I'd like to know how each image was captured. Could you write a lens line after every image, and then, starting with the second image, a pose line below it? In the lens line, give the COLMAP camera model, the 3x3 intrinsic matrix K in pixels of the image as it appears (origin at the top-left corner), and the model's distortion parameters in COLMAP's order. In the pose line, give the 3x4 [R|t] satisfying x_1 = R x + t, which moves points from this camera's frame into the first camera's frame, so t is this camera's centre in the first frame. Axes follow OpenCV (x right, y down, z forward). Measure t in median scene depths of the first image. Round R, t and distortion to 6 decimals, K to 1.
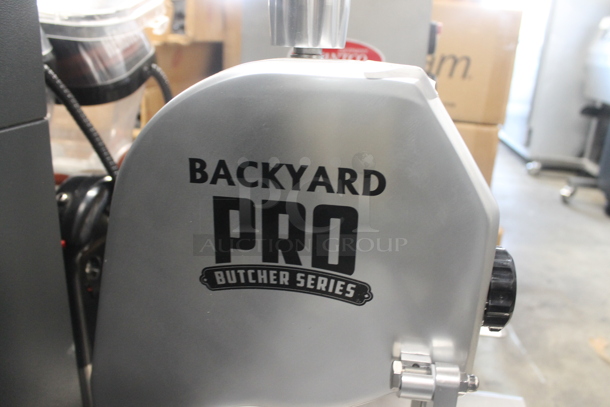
lens RADIAL K [[515.8, 0, 266.1], [0, 515.8, 202.4], [0, 0, 1]] dist [-0.171212, 0.151088]
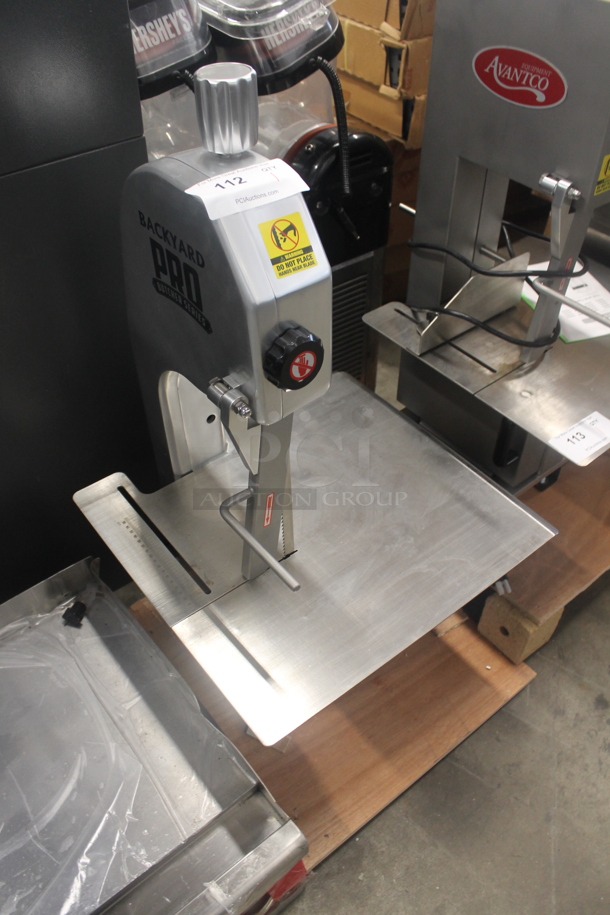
lens RADIAL K [[773.7, 0, 299.4], [0, 773.7, 455.3], [0, 0, 1]] dist [-0.171212, 0.151088]
pose [[0.769222, 0.422607, -0.479271, 0.882402], [-0.180043, 0.863011, 0.472013, -0.329035], [0.613092, -0.276793, 0.739935, -0.340835]]
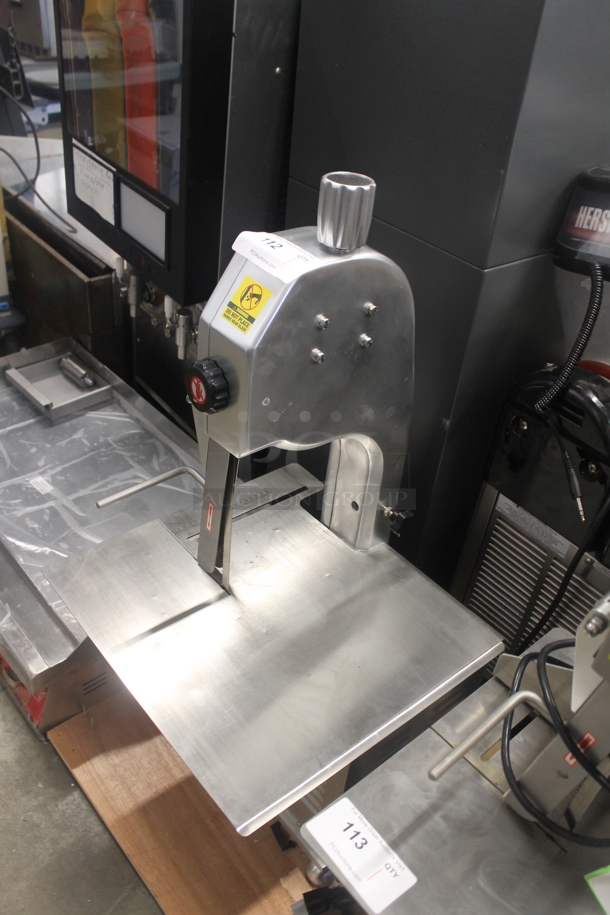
lens RADIAL K [[773.7, 0, 299.4], [0, 773.7, 455.3], [0, 0, 1]] dist [-0.171212, 0.151088]
pose [[-0.608589, 0.404032, -0.682919, 1.141002], [-0.351801, 0.634053, 0.688632, -0.823577], [0.711236, 0.659345, -0.243738, 1.085201]]
